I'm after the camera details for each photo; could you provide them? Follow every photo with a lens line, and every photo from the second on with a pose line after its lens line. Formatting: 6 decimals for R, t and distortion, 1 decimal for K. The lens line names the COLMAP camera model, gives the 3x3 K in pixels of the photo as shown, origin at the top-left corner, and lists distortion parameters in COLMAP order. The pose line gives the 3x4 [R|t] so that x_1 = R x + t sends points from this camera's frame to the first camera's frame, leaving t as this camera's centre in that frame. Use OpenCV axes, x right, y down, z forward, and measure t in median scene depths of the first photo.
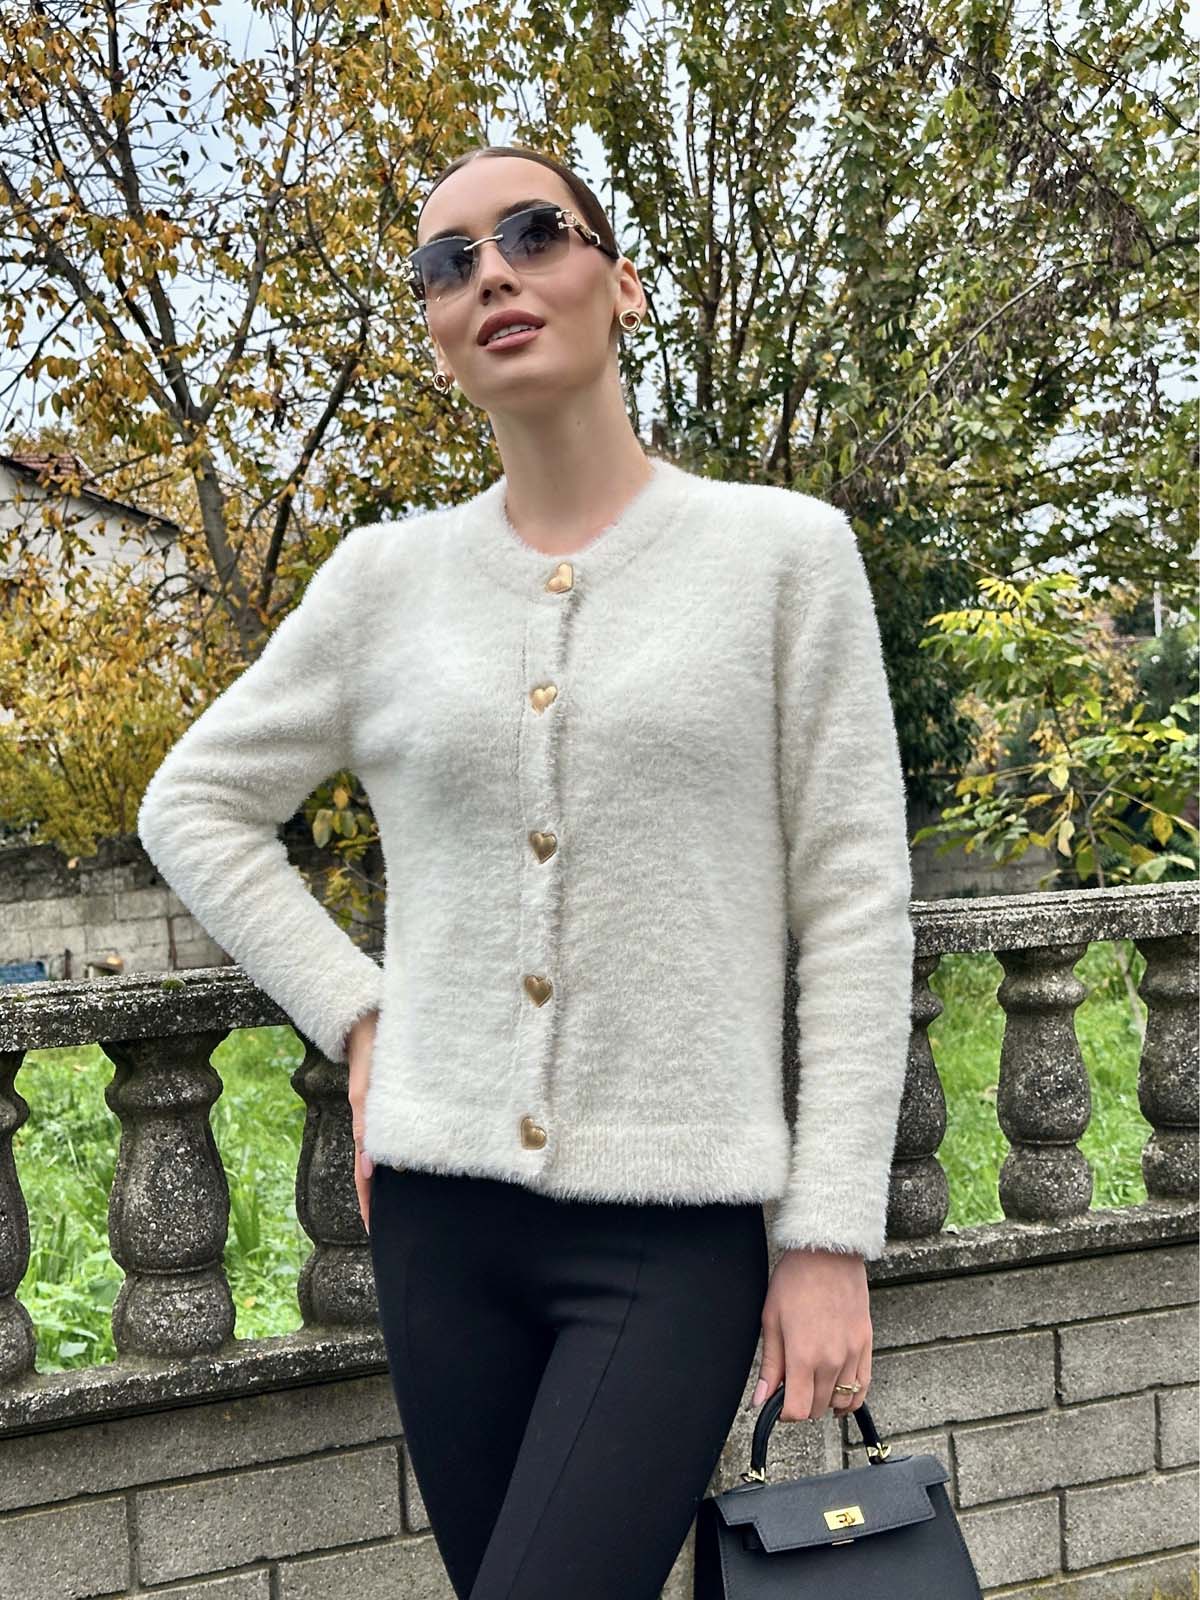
lens RADIAL K [[2270.3, 0, 537.7], [0, 2270.3, 837.6], [0, 0, 1]] dist [0.221906, -0.408129]
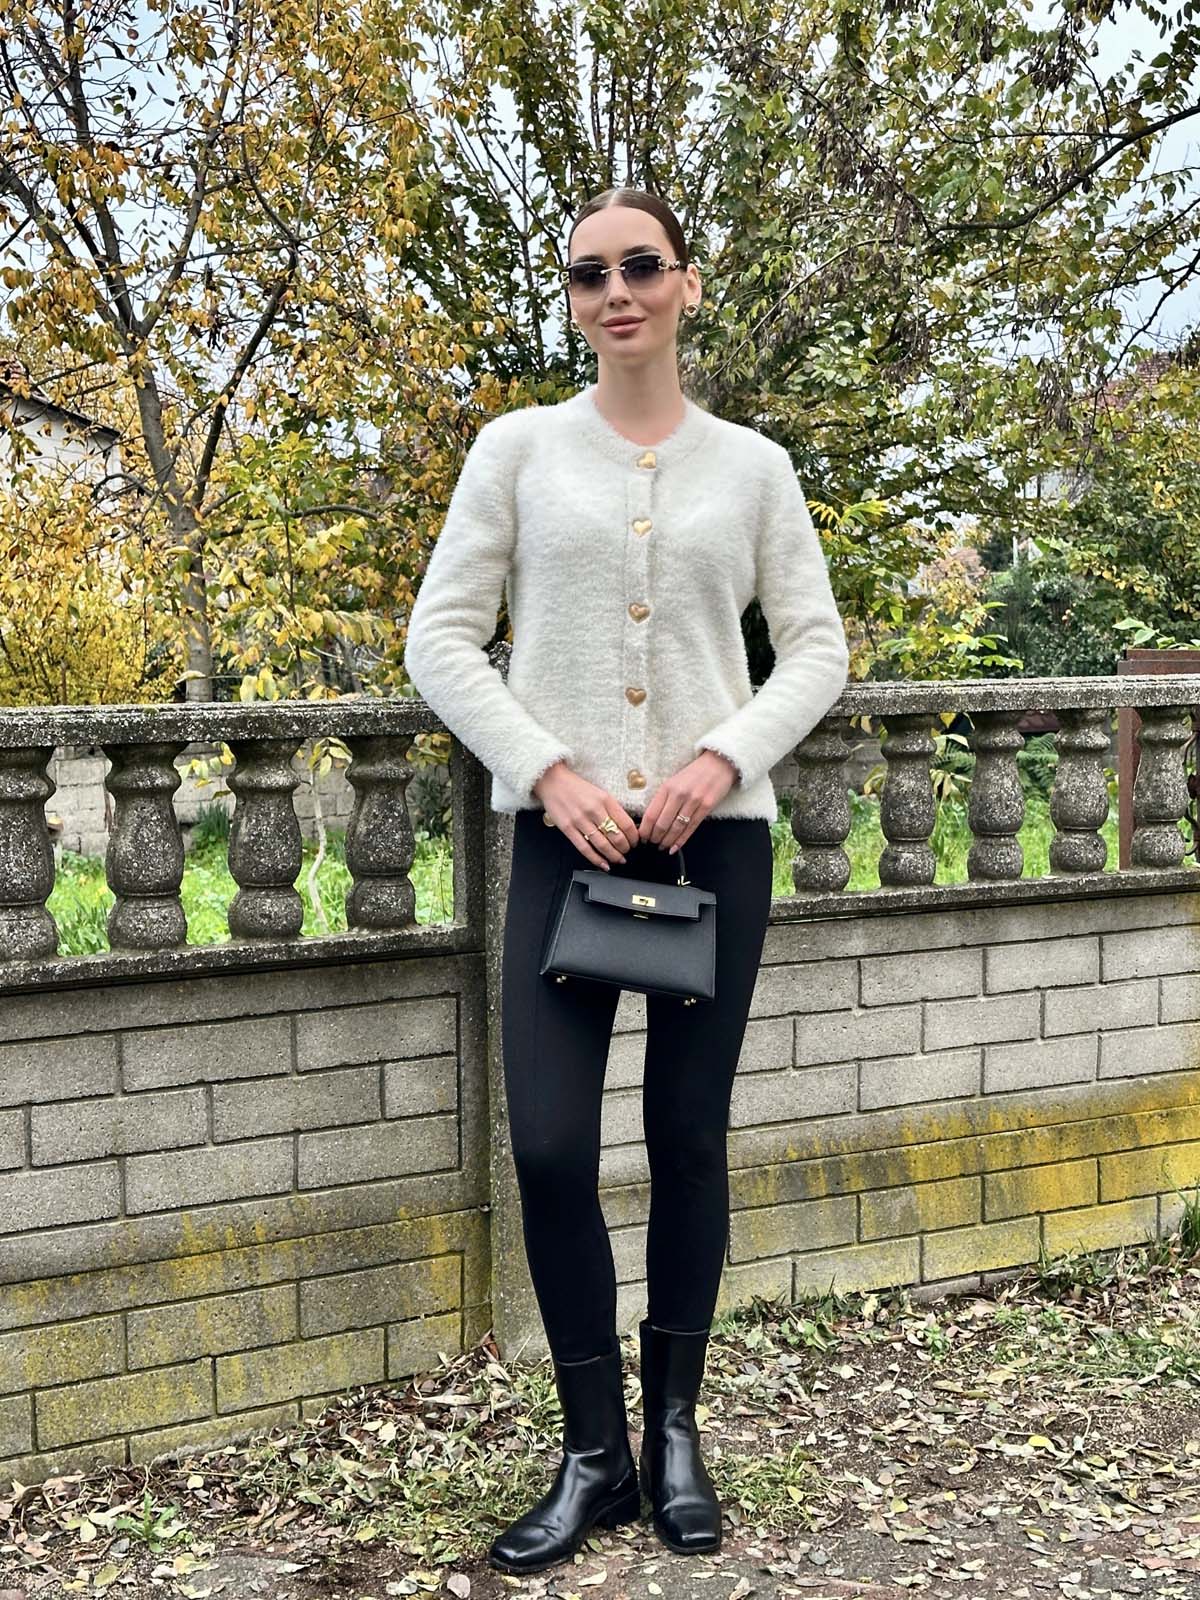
lens RADIAL K [[2396.4, 0, 634.8], [0, 2396.4, 856.8], [0, 0, 1]] dist [0.266064, -0.477857]
pose [[0.997359, 0.025972, 0.067829, 0.015580], [-0.027877, 0.999239, 0.027288, 0.029541], [-0.067068, -0.029107, 0.997324, -0.187851]]
